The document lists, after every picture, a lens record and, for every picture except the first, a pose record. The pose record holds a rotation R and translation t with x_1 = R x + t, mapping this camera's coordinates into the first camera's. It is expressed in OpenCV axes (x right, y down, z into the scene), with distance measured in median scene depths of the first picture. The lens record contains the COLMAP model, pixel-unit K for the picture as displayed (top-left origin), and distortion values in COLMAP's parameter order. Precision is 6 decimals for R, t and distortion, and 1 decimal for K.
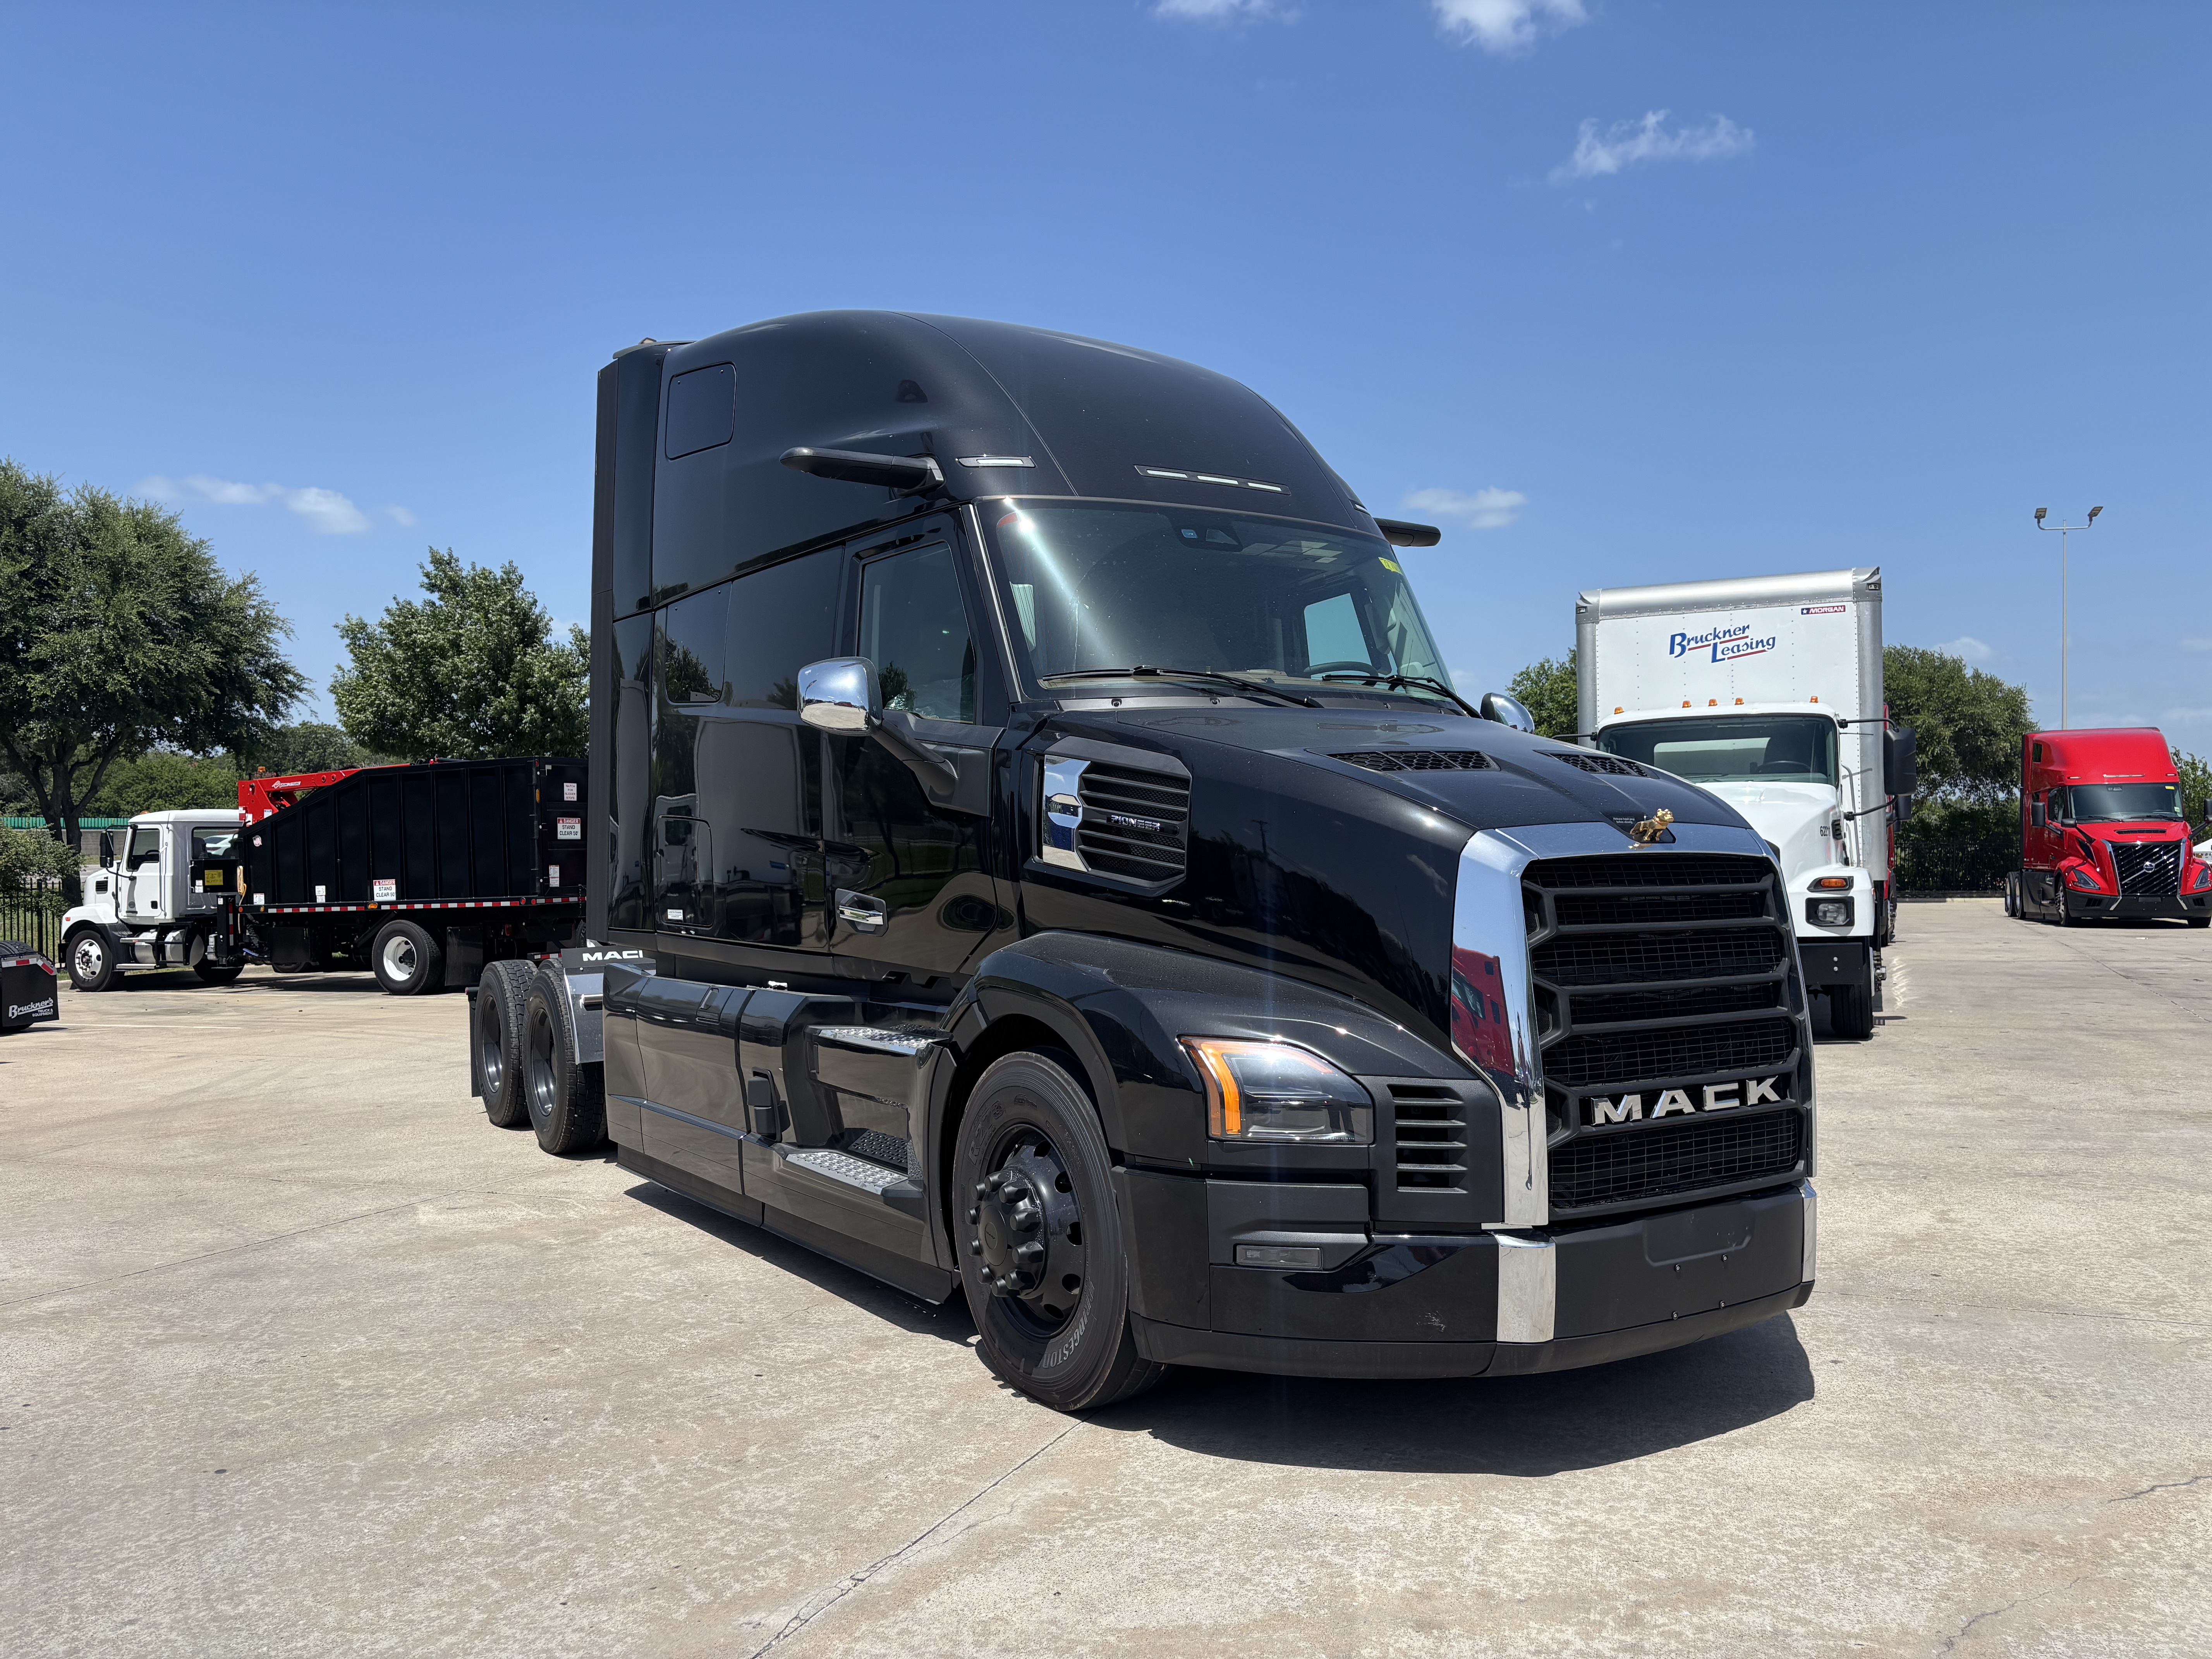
lens RADIAL K [[1651.5, 0, 1110.8], [0, 1651.5, 843.7], [0, 0, 1]] dist [0.027431, -0.006242]
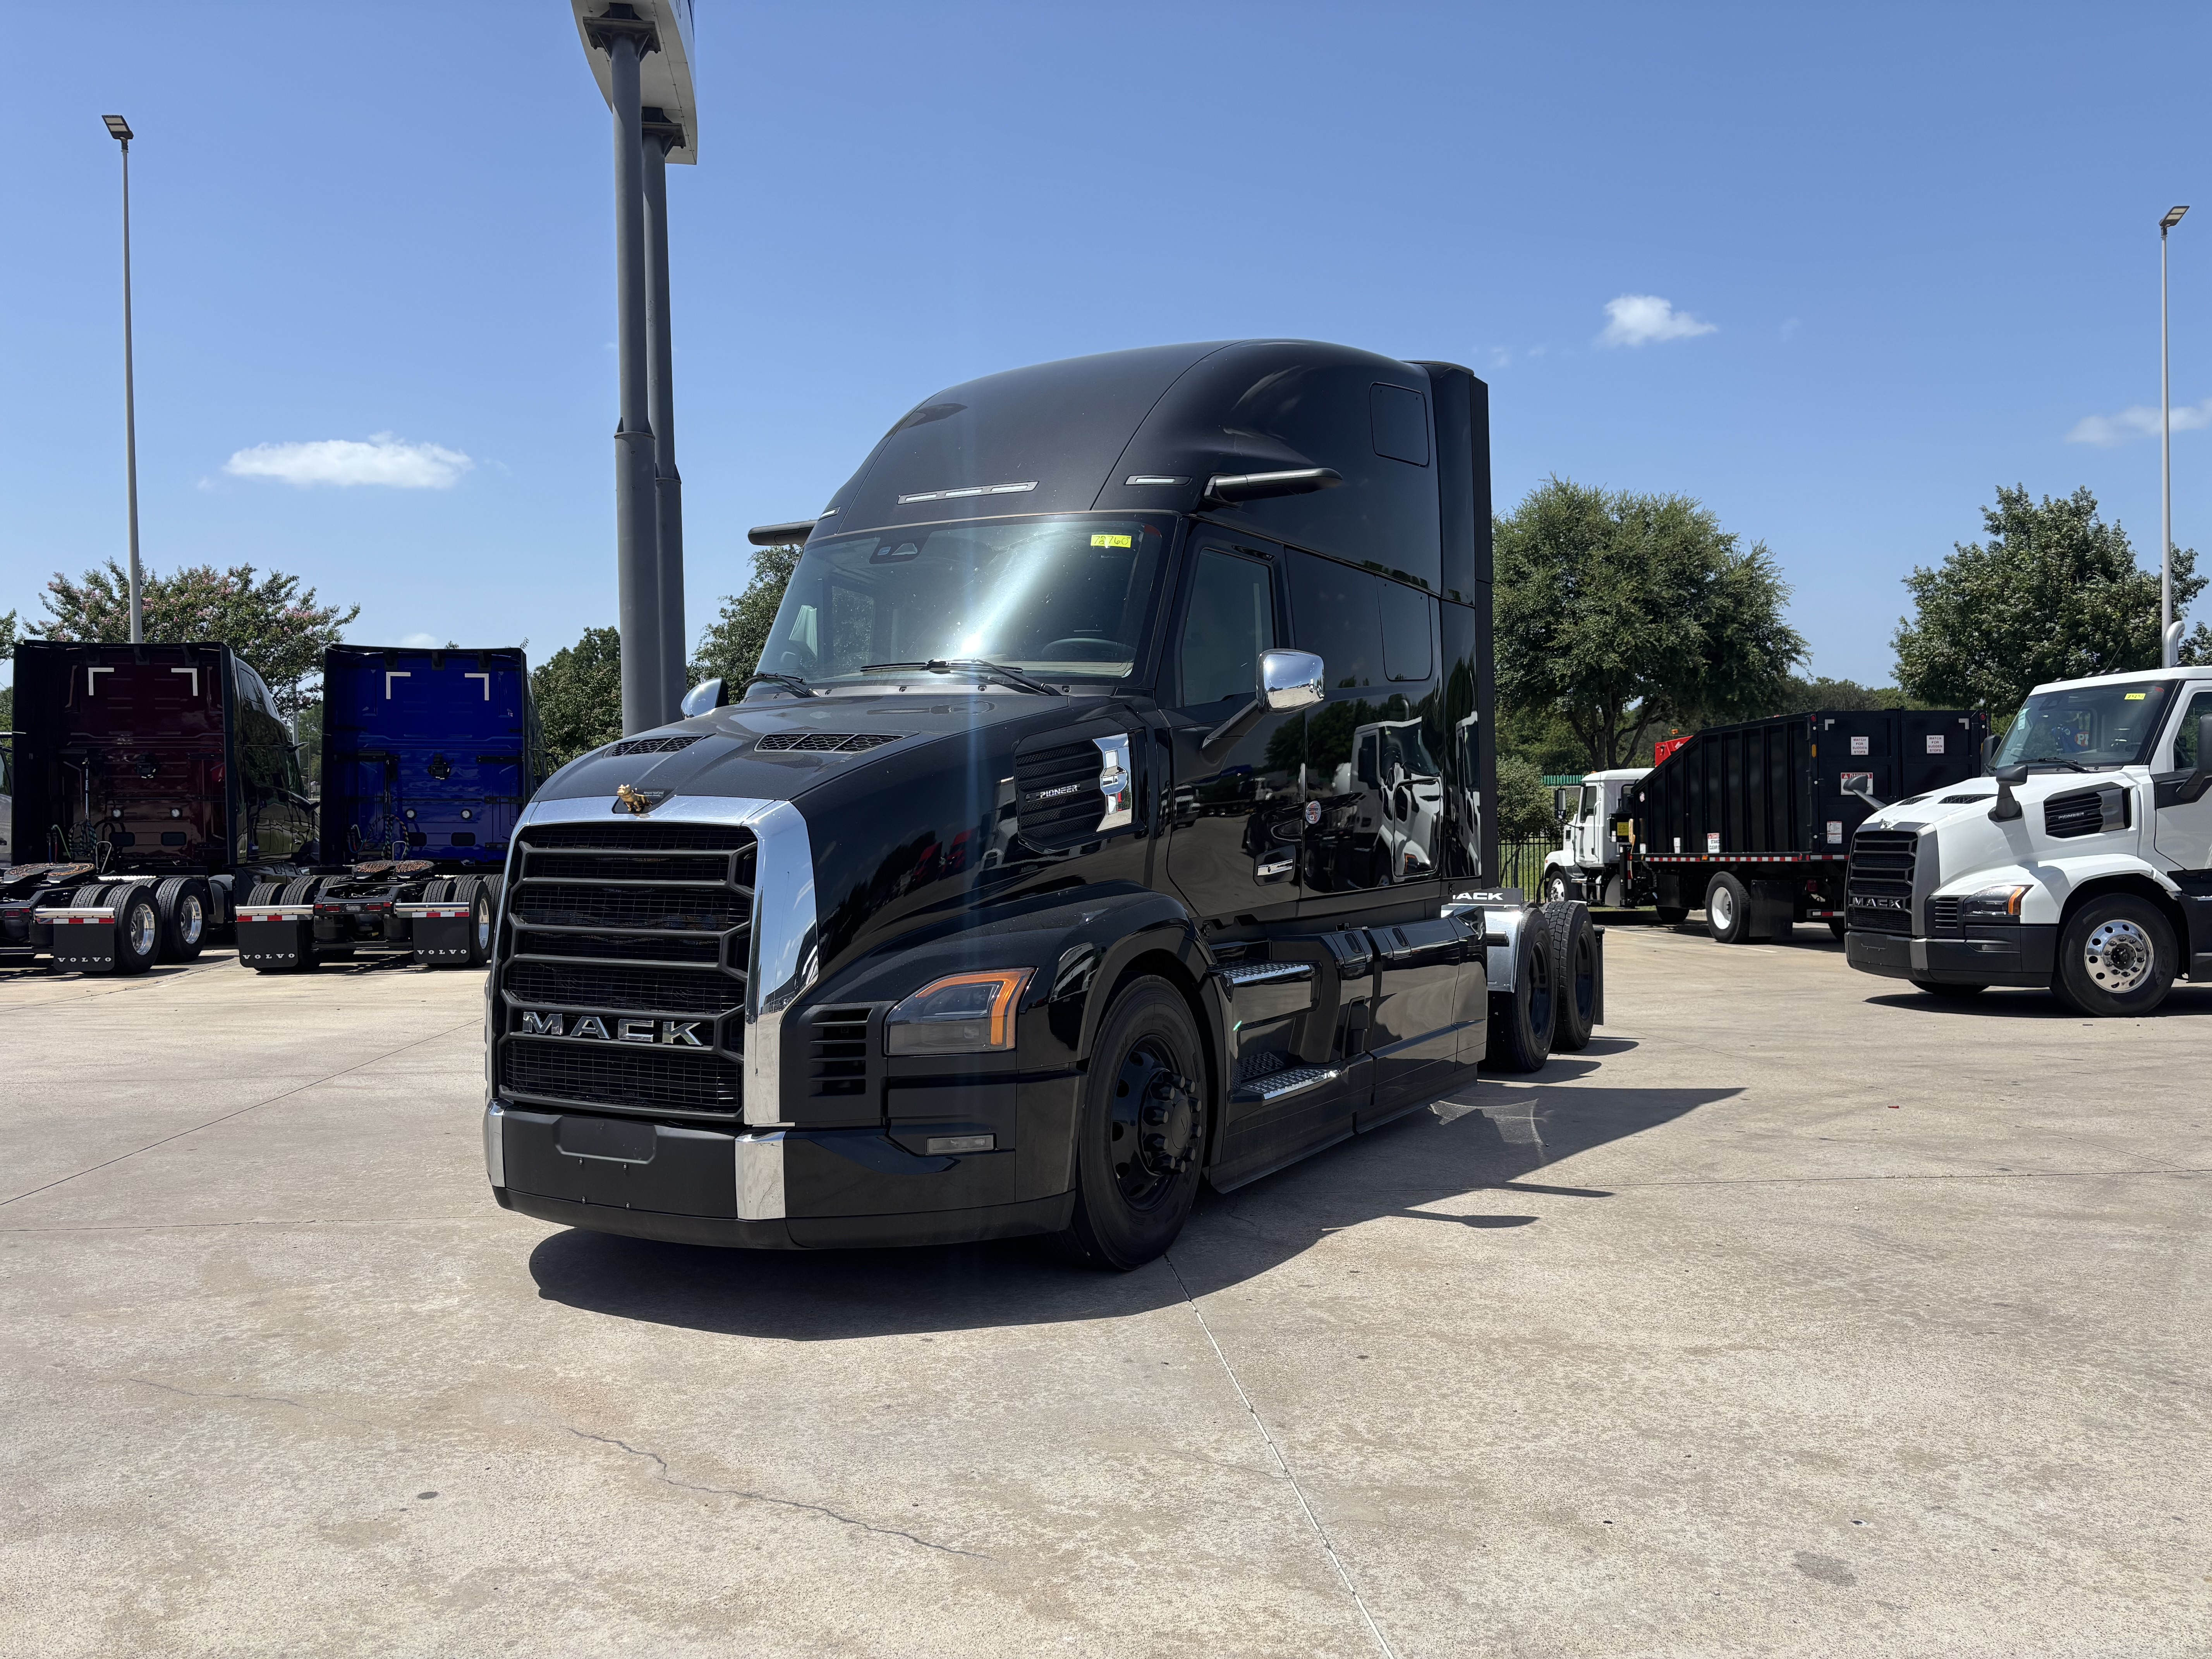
lens RADIAL K [[1651.5, 0, 1110.8], [0, 1651.5, 843.7], [0, 0, 1]] dist [0.027431, -0.006242]
pose [[0.517138, 0.023981, -0.855566, 0.274787], [0.000761, 0.999594, 0.028478, -0.002078], [0.855901, -0.015378, 0.516910, 0.122888]]
